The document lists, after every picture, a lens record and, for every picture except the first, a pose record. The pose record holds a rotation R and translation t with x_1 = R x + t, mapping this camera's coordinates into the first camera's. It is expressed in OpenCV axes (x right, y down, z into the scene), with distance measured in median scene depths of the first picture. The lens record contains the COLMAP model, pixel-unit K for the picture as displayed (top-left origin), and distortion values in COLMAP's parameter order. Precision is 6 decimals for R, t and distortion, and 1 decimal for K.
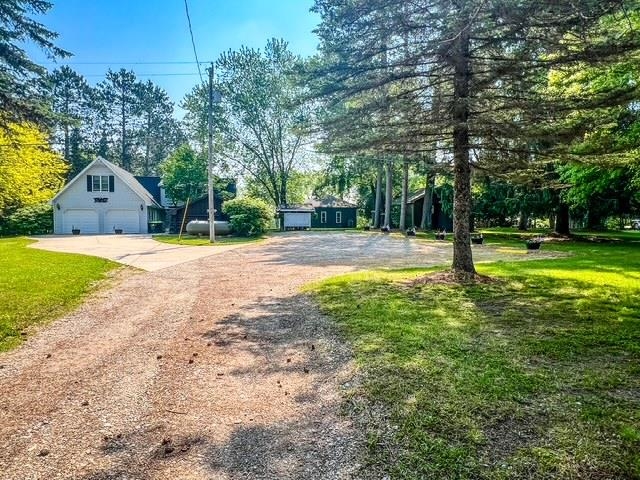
lens RADIAL K [[397.9, 0, 320.0], [0, 397.9, 240.0], [0, 0, 1]] dist [-0.003267, -0.000253]
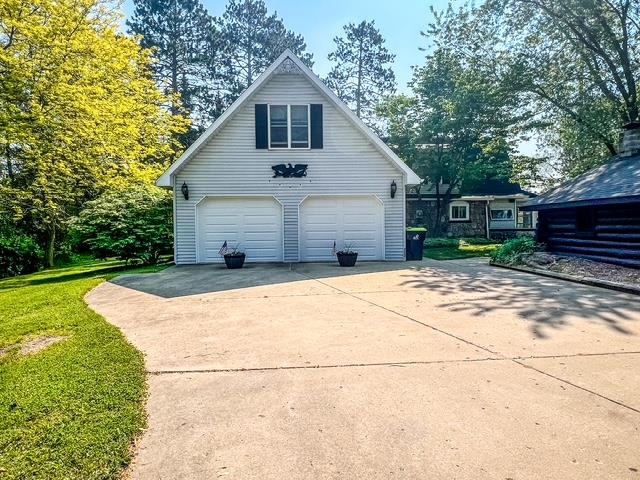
lens RADIAL K [[397.9, 0, 320.0], [0, 397.9, 240.0], [0, 0, 1]] dist [-0.003267, -0.000253]
pose [[0.984581, -0.000973, -0.174925, -0.460821], [-0.000546, 0.999963, -0.008634, -0.034572], [0.174927, 0.008597, 0.984544, 0.645629]]
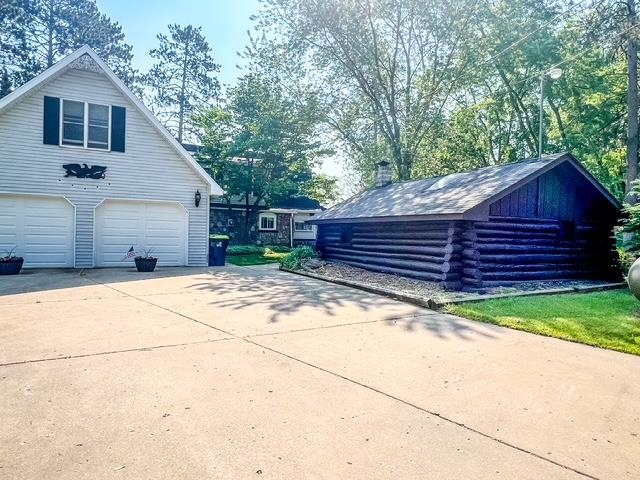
lens RADIAL K [[397.9, 0, 320.0], [0, 397.9, 240.0], [0, 0, 1]] dist [-0.003267, -0.000253]
pose [[0.969565, 0.023723, 0.243681, -0.436081], [-0.016713, 0.999386, -0.030794, -0.034178], [-0.244262, 0.025784, 0.969366, 0.614874]]
